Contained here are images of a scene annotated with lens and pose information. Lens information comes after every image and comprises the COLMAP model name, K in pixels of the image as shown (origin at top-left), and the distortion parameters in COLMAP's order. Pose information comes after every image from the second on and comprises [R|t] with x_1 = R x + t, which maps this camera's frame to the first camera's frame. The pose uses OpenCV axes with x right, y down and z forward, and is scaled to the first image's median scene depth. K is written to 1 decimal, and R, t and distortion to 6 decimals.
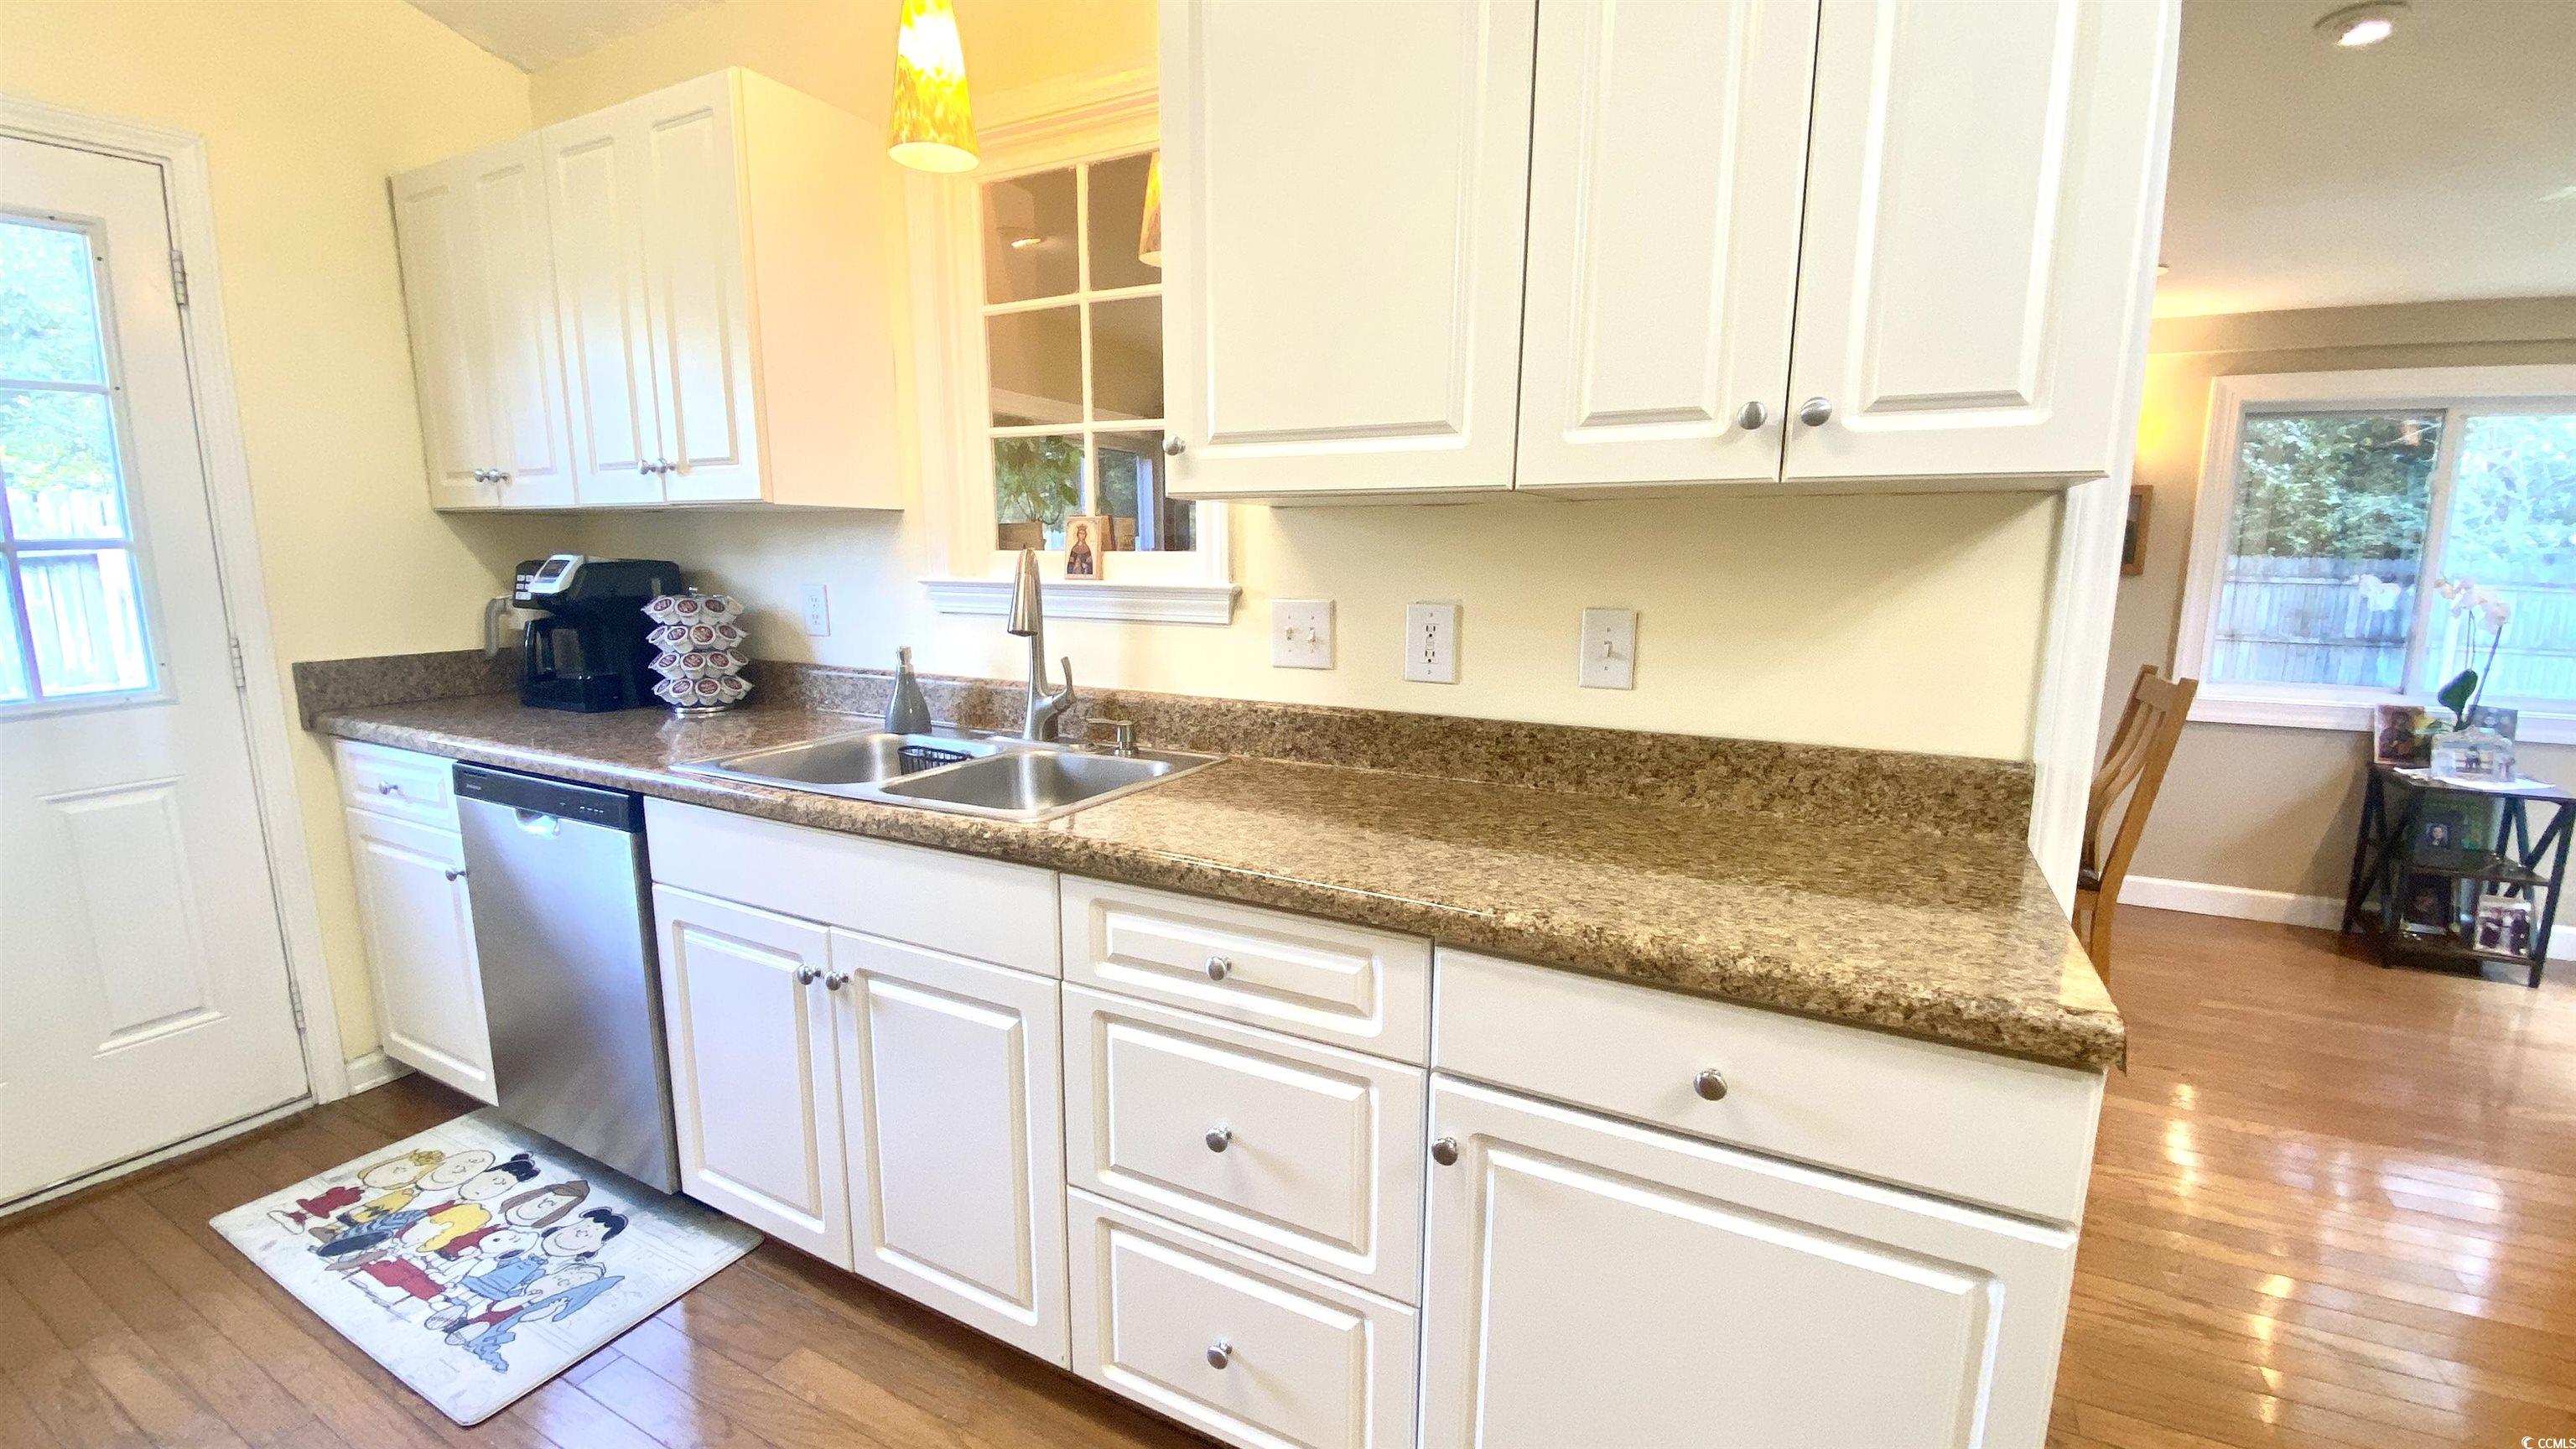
lens RADIAL K [[1072.6, 0, 1274.0], [0, 1072.6, 710.3], [0, 0, 1]] dist [0.019645, -0.007003]
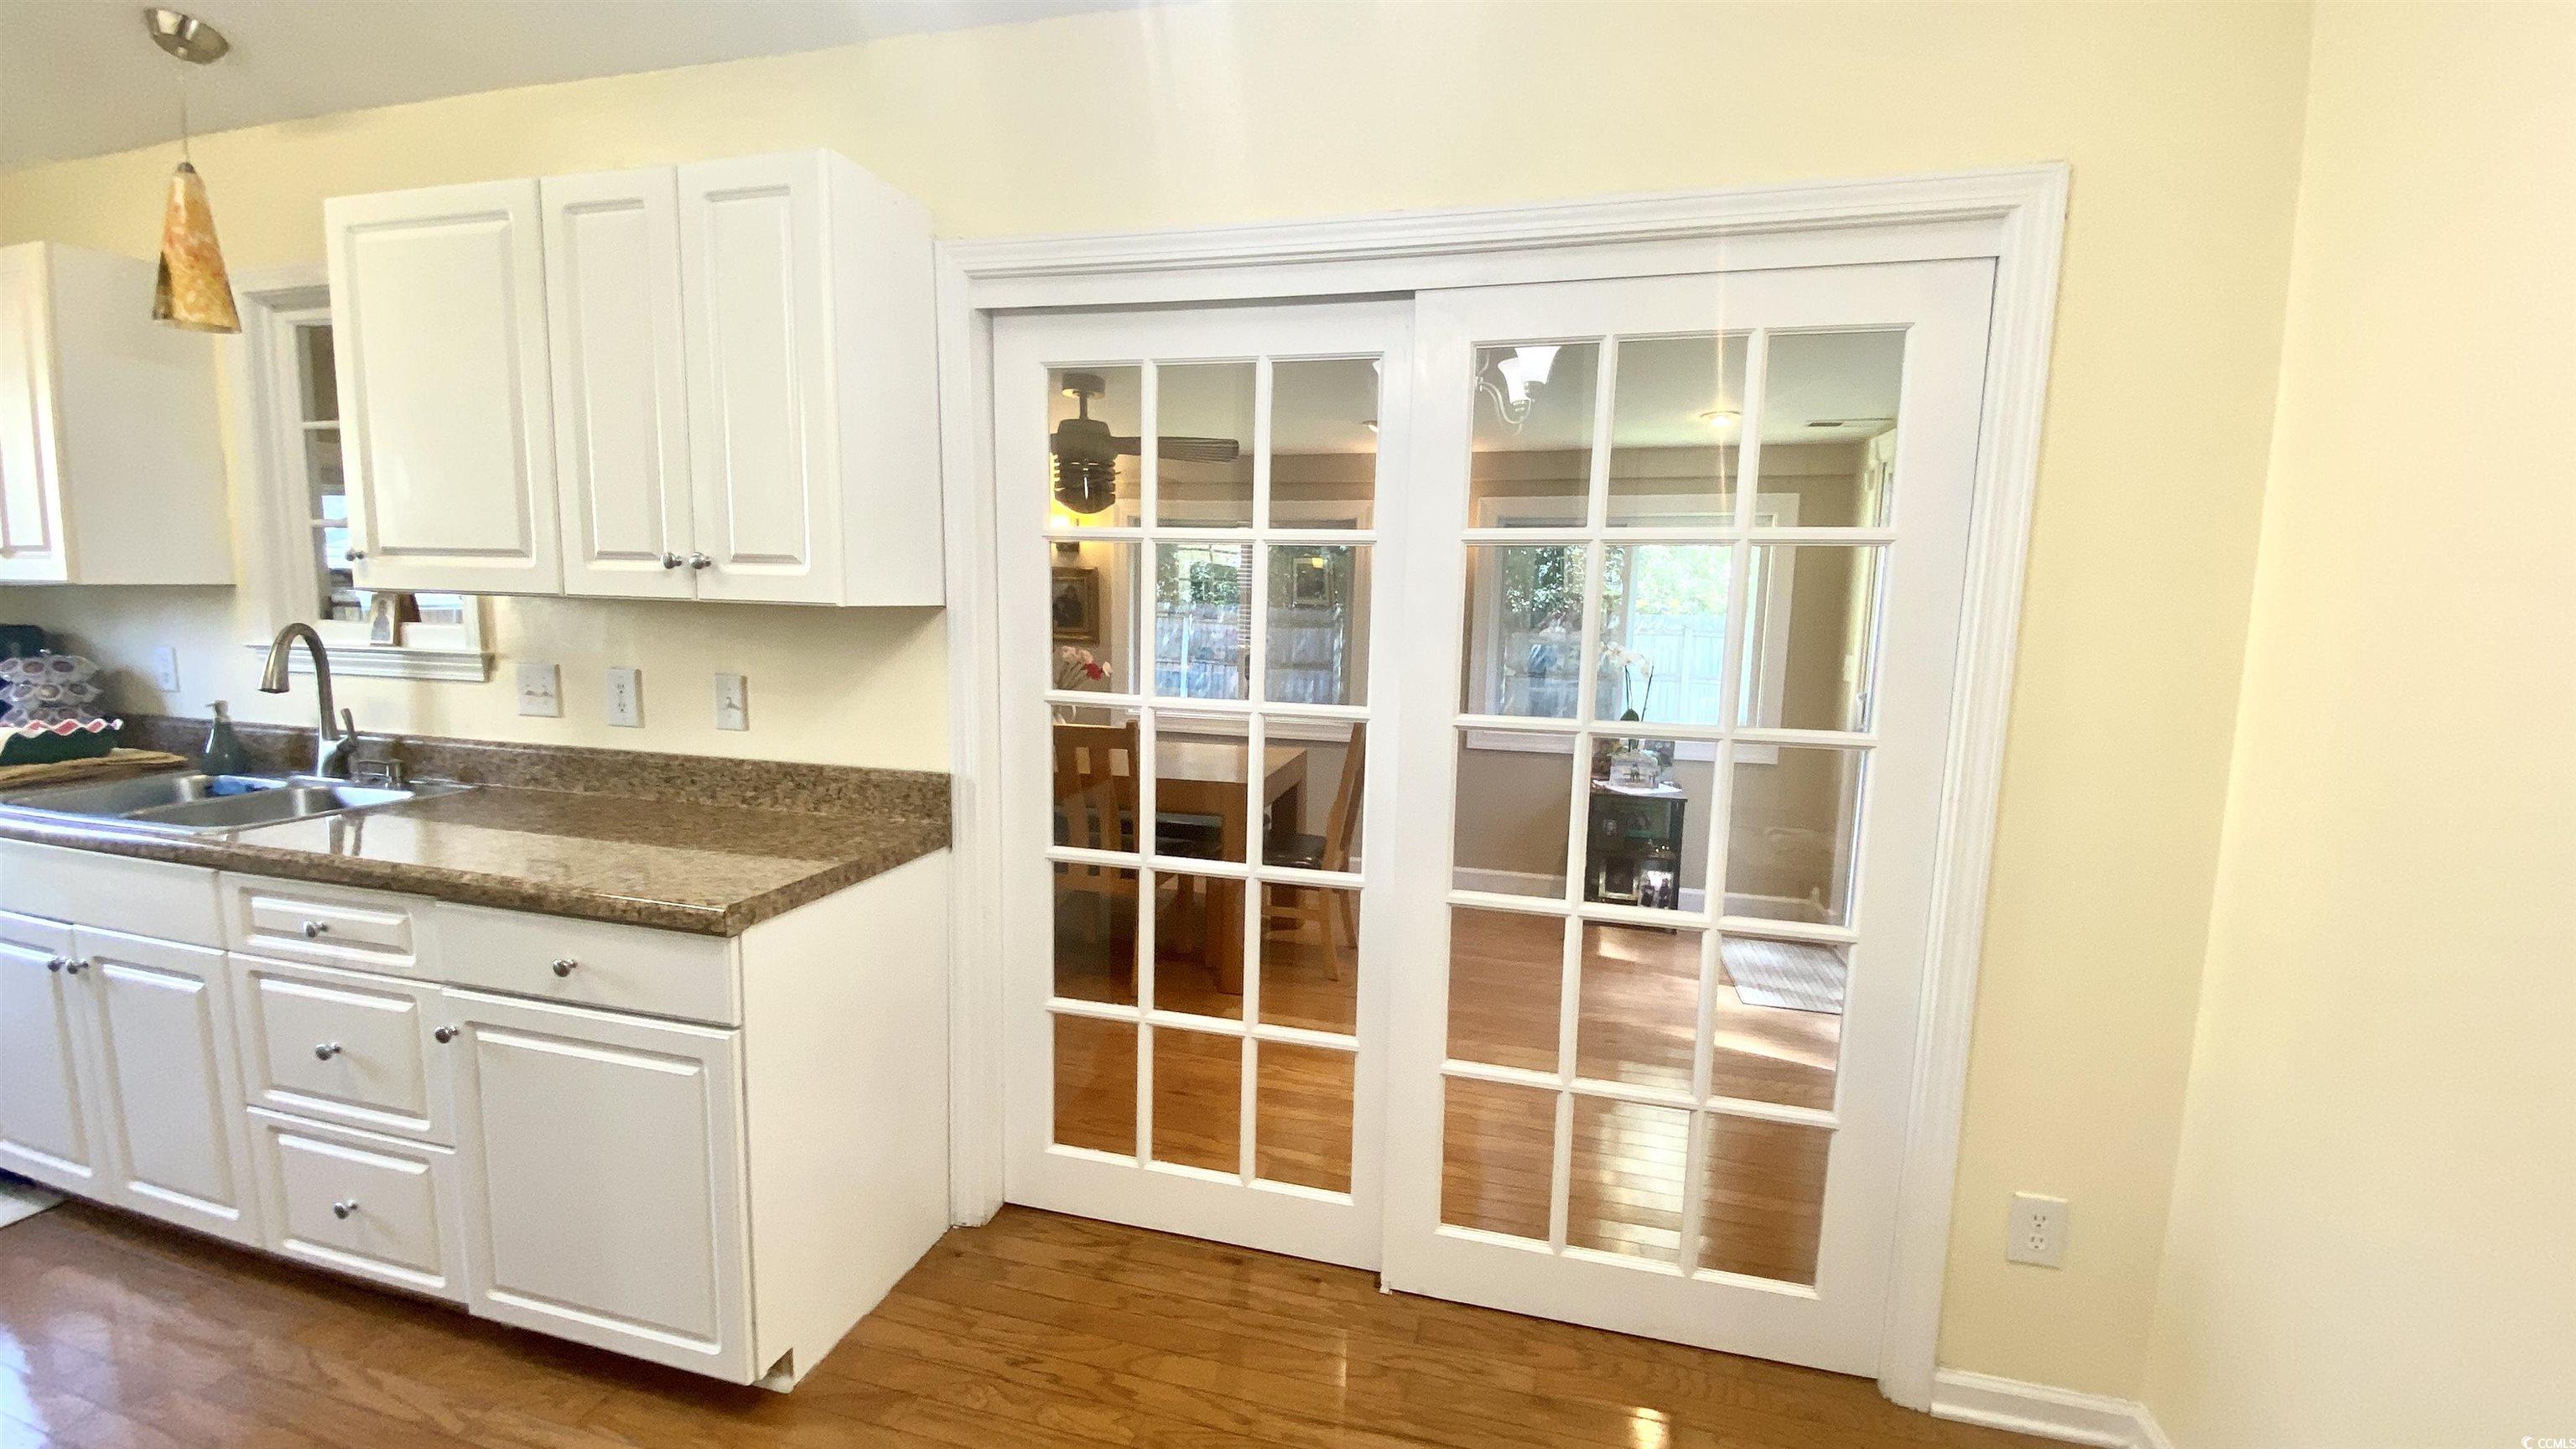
lens RADIAL K [[1072.6, 0, 1311.1], [0, 1072.6, 719.3], [0, 0, 1]] dist [0.019645, -0.007003]
pose [[0.981900, -0.009090, 0.189181, 0.758836], [0.014635, 0.999503, -0.027935, 0.016304], [-0.188833, 0.030198, 0.981545, -0.524401]]
